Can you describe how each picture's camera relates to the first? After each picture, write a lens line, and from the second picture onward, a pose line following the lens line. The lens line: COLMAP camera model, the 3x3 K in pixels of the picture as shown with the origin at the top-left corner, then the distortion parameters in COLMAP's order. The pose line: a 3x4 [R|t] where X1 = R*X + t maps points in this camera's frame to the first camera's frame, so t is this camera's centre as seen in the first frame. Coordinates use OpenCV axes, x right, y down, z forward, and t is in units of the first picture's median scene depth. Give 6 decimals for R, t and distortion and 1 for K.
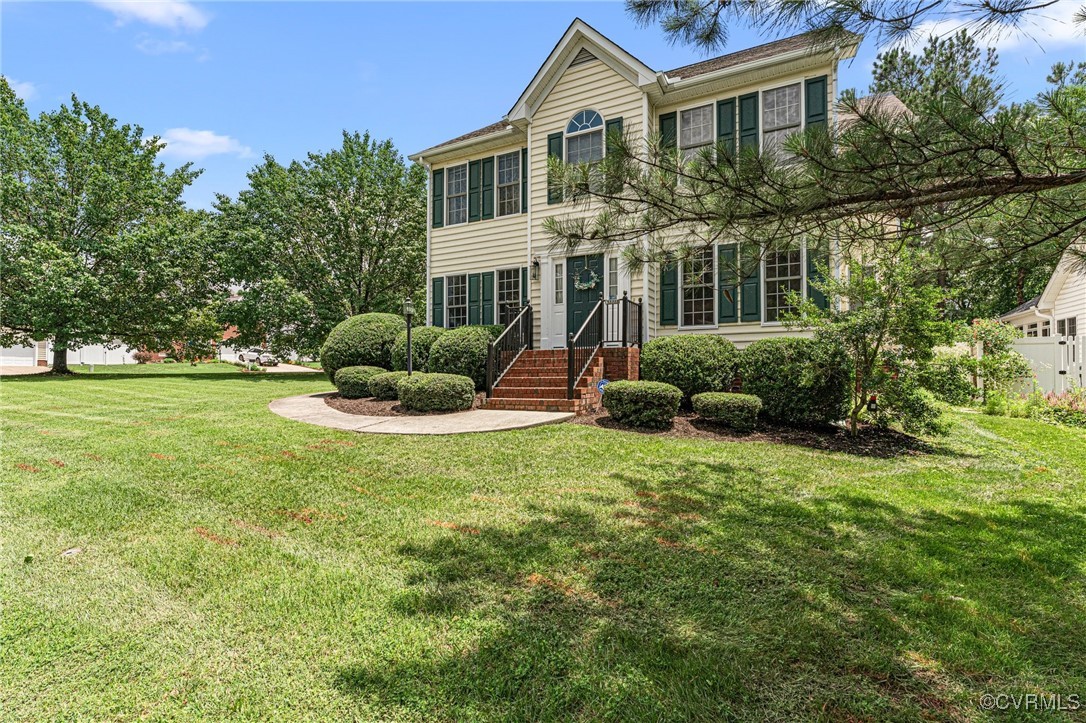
lens RADIAL K [[498.0, 0, 543.0], [0, 498.0, 361.5], [0, 0, 1]] dist [-0.002705, -0.000454]
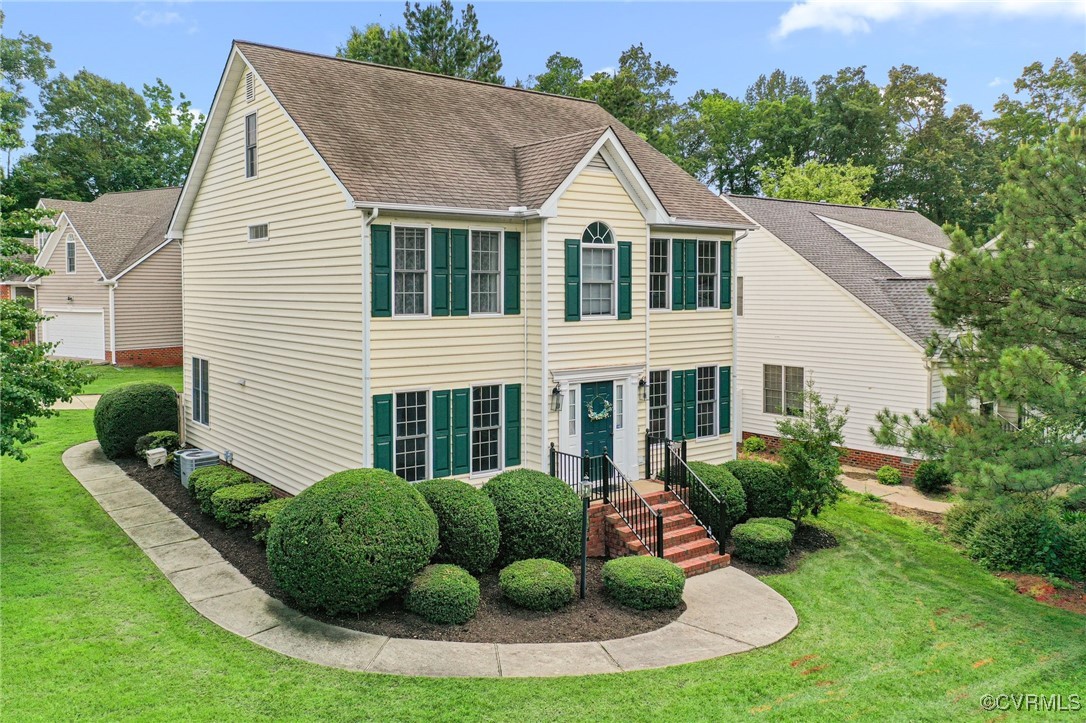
lens RADIAL K [[854.8, 0, 546.8], [0, 854.8, 322.5], [0, 0, 1]] dist [-0.005637, 0.006908]
pose [[0.432949, -0.030570, 0.900900, -1.373152], [-0.025674, 0.998601, 0.046224, -0.392655], [-0.901053, -0.043143, 0.431559, 0.406213]]
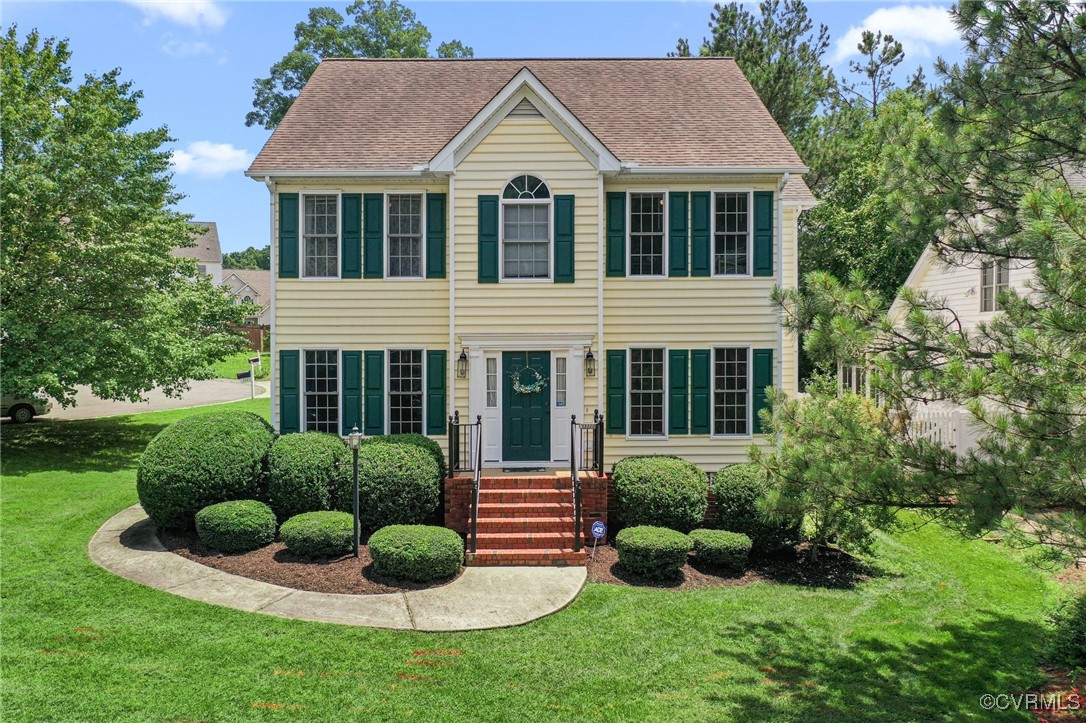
lens RADIAL K [[859.7, 0, 540.9], [0, 859.7, 341.0], [0, 0, 1]] dist [-0.013167, -0.001911]
pose [[0.887809, 0.003049, 0.460202, -0.555719], [-0.013898, 0.999700, 0.020189, -0.259294], [-0.460002, -0.024320, 0.887585, -0.289087]]
